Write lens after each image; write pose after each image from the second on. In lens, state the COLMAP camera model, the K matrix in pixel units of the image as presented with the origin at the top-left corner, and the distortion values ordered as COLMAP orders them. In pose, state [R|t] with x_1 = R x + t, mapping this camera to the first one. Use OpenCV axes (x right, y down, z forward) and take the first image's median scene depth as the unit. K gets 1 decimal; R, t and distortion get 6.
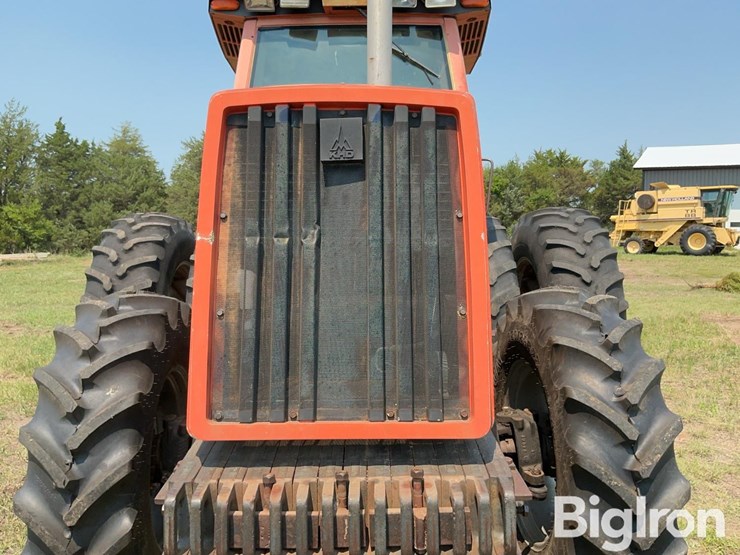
lens RADIAL K [[614.3, 0, 371.2], [0, 614.3, 277.0], [0, 0, 1]] dist [0.105426, -0.230822]
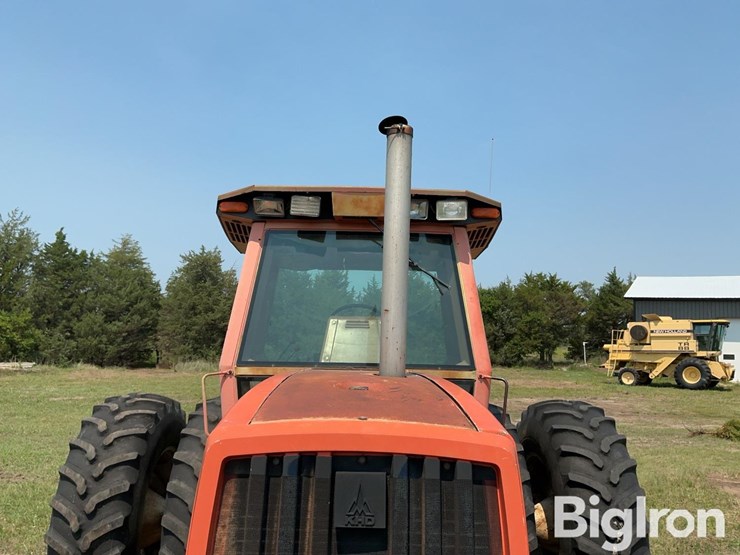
lens RADIAL K [[614.3, 0, 371.5], [0, 614.3, 277.5], [0, 0, 1]] dist [0.105426, -0.230822]
pose [[0.999341, 0.034791, 0.010311, -0.022440], [-0.032383, 0.983276, -0.179220, -0.159417], [-0.016374, 0.178768, 0.983755, 0.051277]]
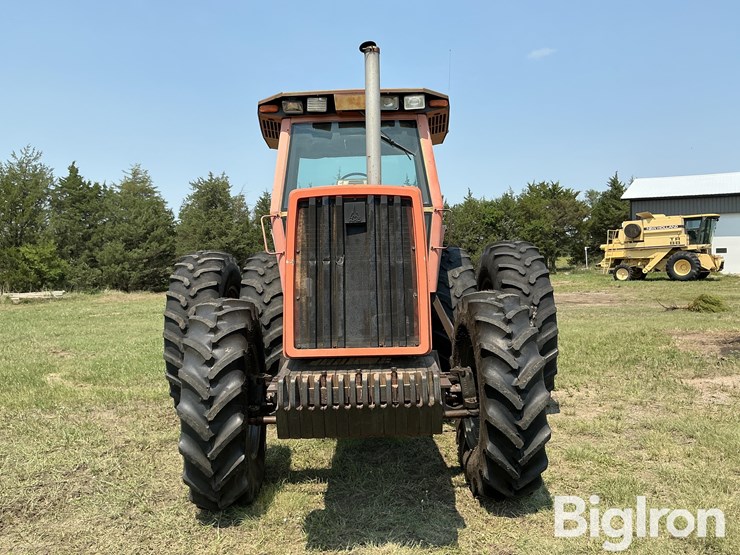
lens RADIAL K [[609.8, 0, 371.5], [0, 609.8, 278.6], [0, 0, 1]] dist [0.093591, -0.178688]
pose [[0.999802, -0.019811, -0.001737, 0.002641], [0.019698, 0.998519, -0.050704, 0.042440], [0.002739, 0.050659, 0.998712, -0.434016]]
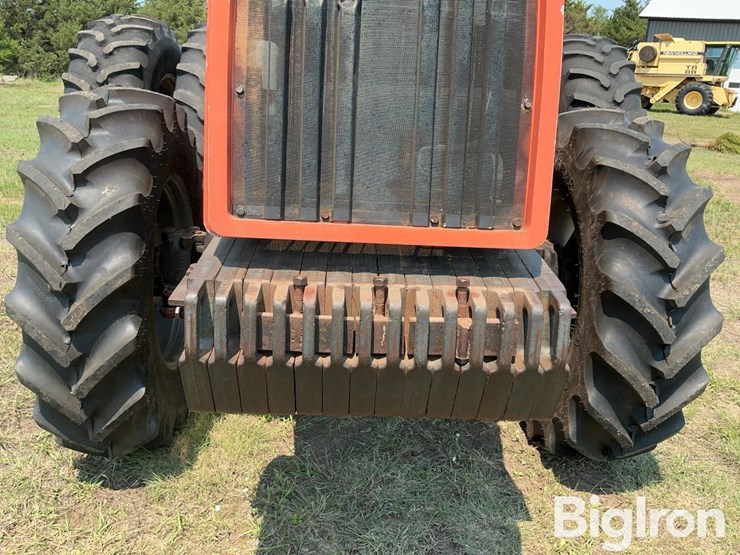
lens RADIAL K [[614.3, 0, 371.0], [0, 614.3, 275.2], [0, 0, 1]] dist [0.105426, -0.230822]
pose [[0.998320, 0.044219, 0.037430, -0.036905], [-0.051888, 0.969824, 0.238222, 0.038400], [-0.025767, -0.239764, 0.970489, 0.050762]]
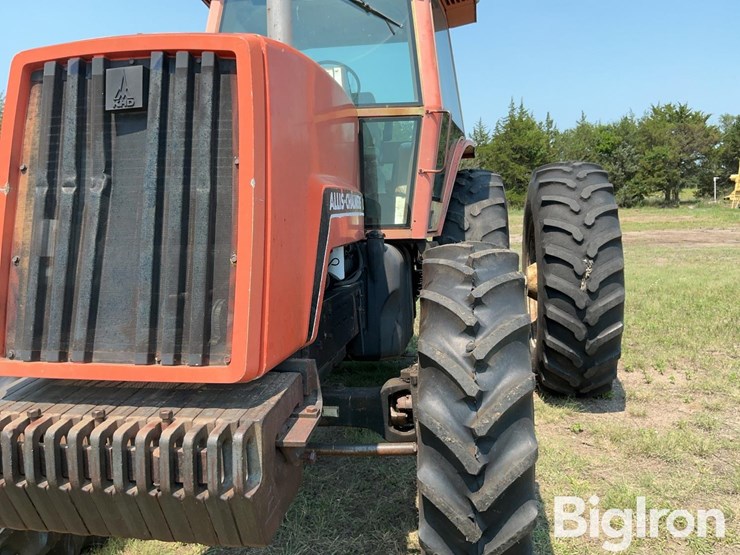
lens RADIAL K [[614.3, 0, 373.4], [0, 614.3, 278.1], [0, 0, 1]] dist [0.105426, -0.230822]
pose [[0.985952, 0.007787, -0.166845, 0.226616], [0.001704, 0.998392, 0.056667, 0.012916], [0.167018, -0.056156, 0.984353, 0.021369]]
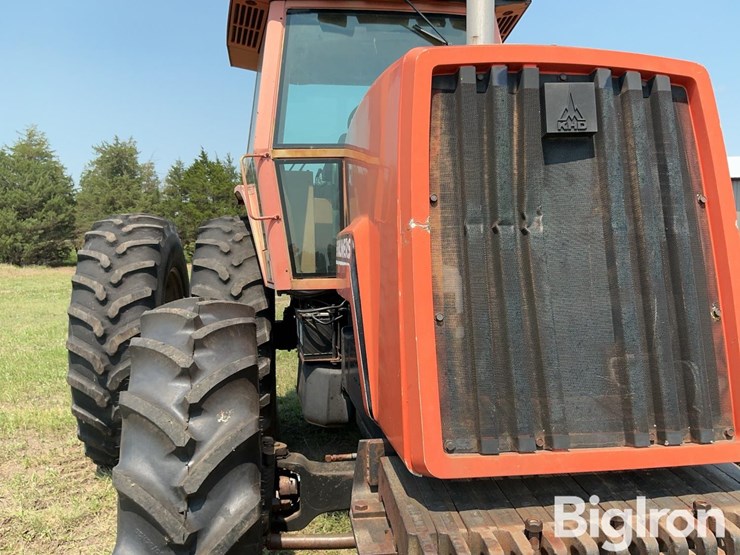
lens RADIAL K [[614.3, 0, 368.1], [0, 614.3, 277.4], [0, 0, 1]] dist [0.105426, -0.230822]
pose [[0.991485, -0.005329, 0.130108, -0.185136], [0.007467, 0.999845, -0.015955, 0.007343], [-0.130003, 0.016791, 0.991371, 0.089568]]
